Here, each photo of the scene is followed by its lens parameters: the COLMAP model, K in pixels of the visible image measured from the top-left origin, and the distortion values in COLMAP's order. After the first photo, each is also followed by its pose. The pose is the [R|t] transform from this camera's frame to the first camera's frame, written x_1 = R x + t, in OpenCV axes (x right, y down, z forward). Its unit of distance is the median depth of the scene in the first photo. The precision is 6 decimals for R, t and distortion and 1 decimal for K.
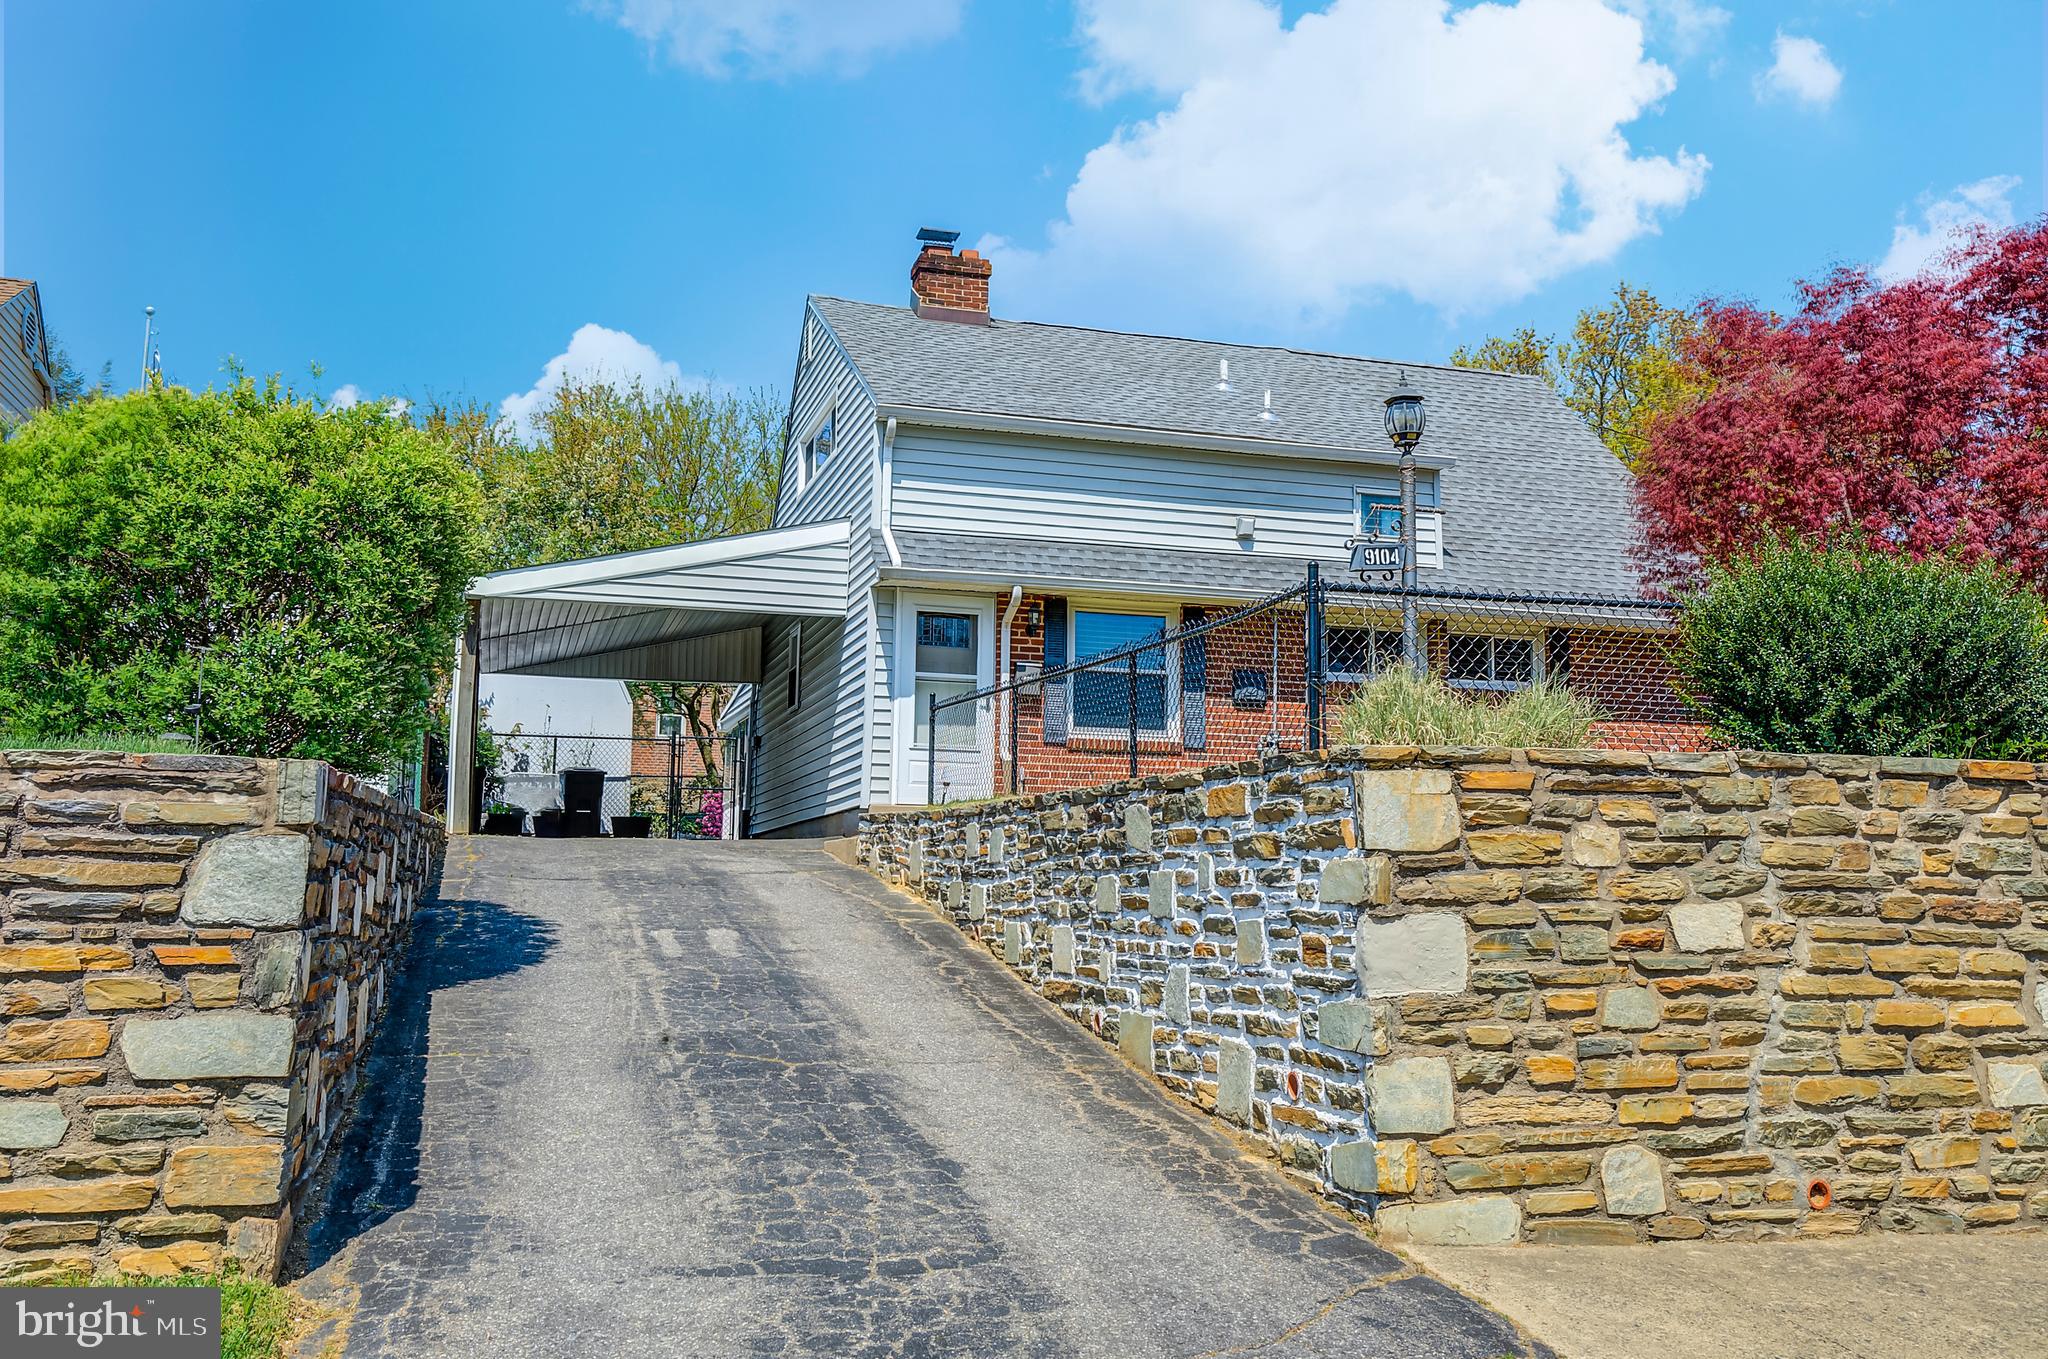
lens RADIAL K [[1721.8, 0, 1042.4], [0, 1721.8, 684.6], [0, 0, 1]] dist [0.031810, 0.008301]
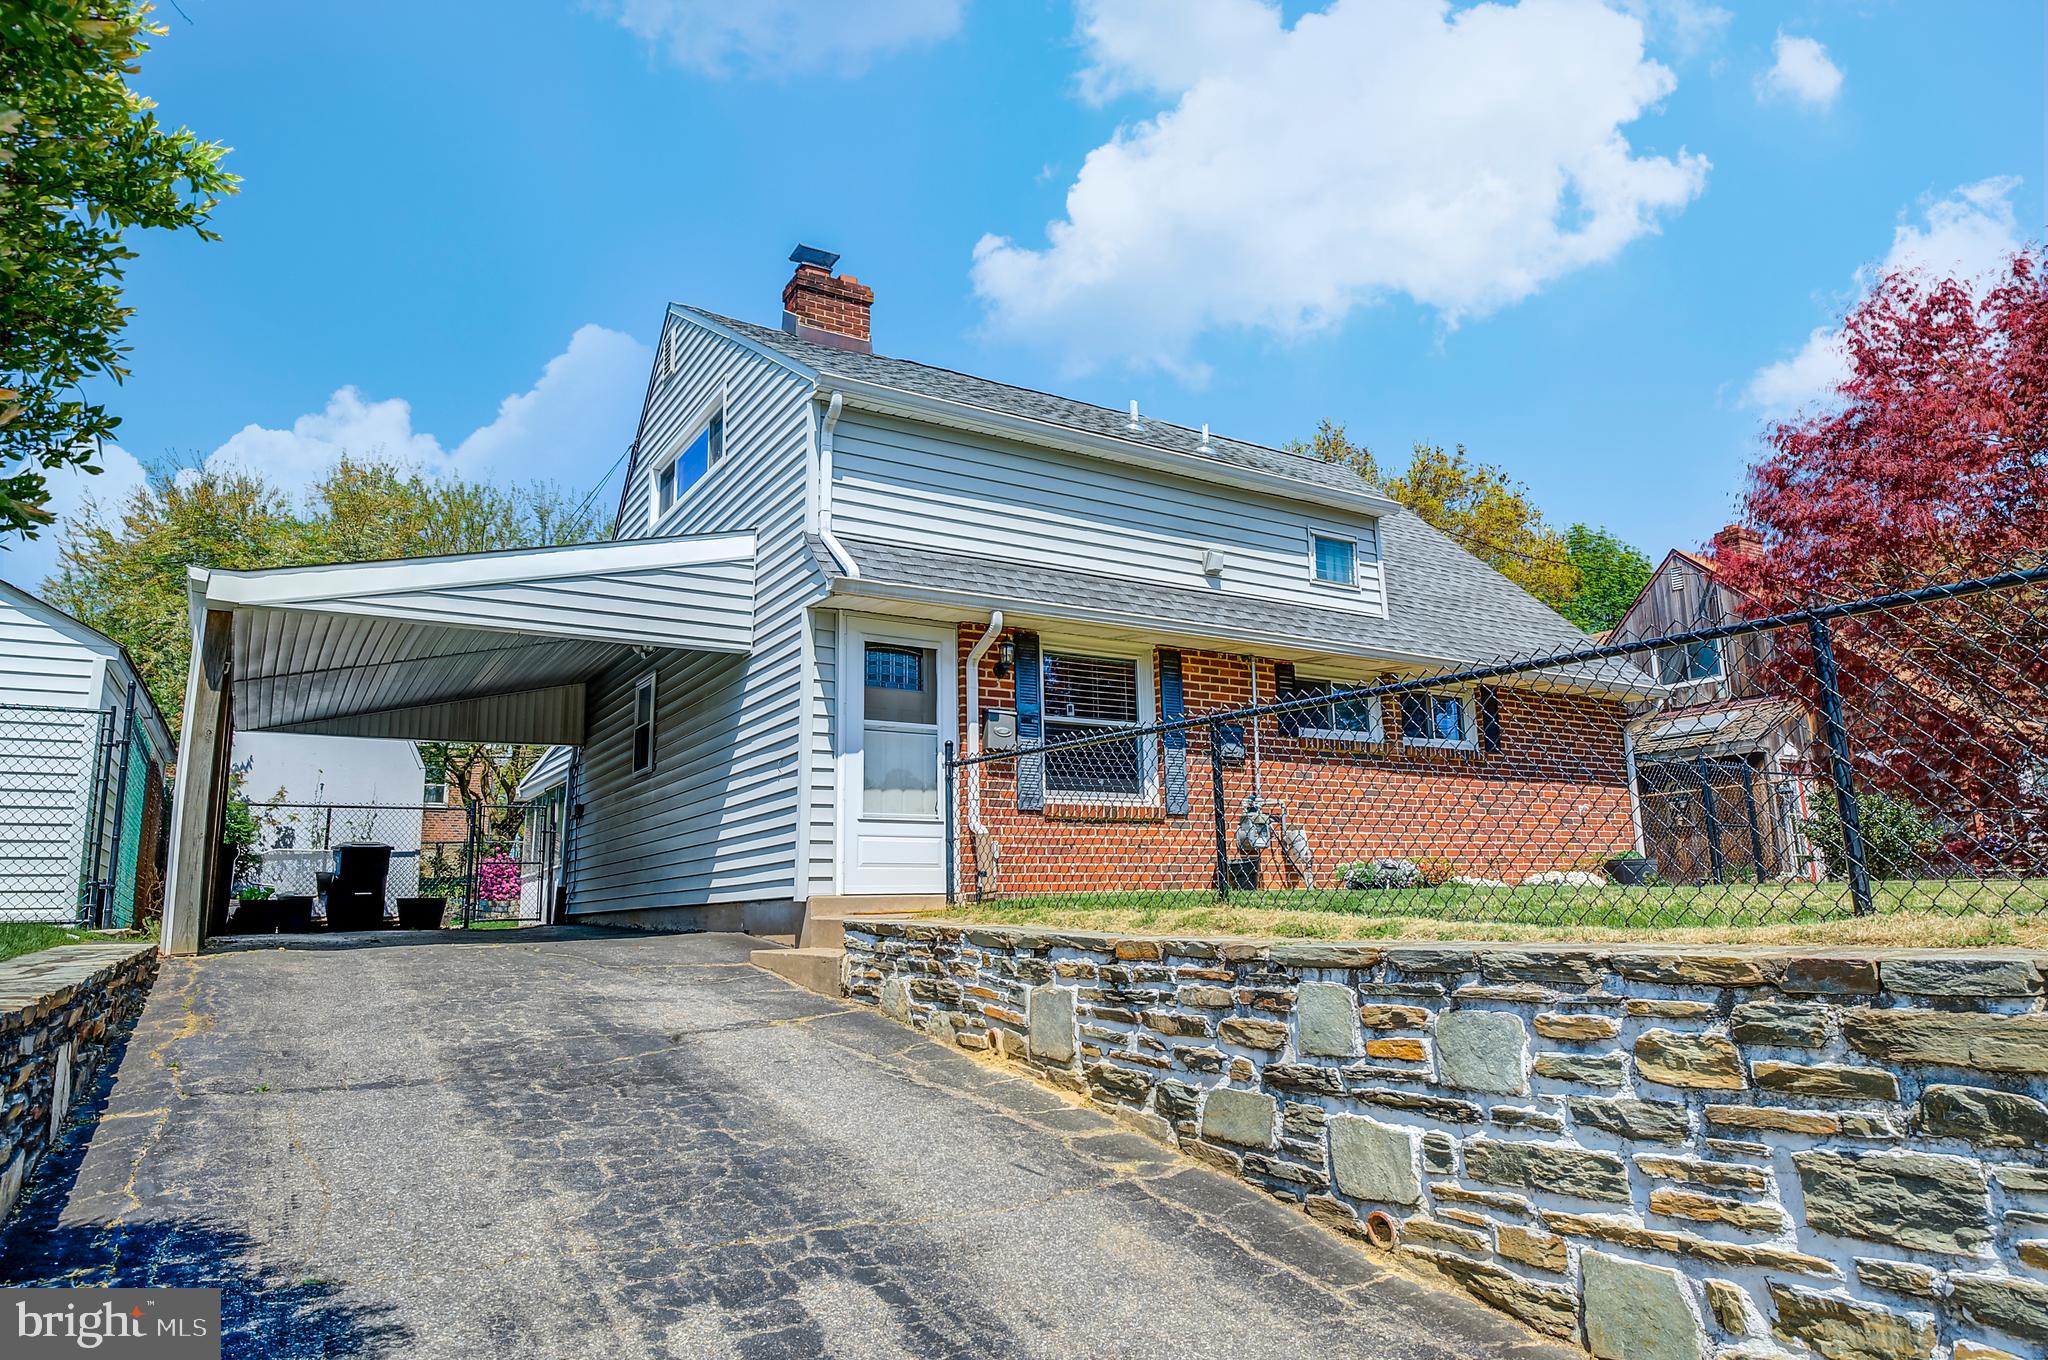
lens RADIAL K [[1207.1, 0, 1021.9], [0, 1207.1, 681.7], [0, 0, 1]] dist [-0.003333, -0.003294]
pose [[0.967487, 0.016262, 0.252399, -0.140653], [0.000853, 0.997715, -0.067552, 0.012190], [-0.252921, 0.065571, 0.965262, 0.457083]]
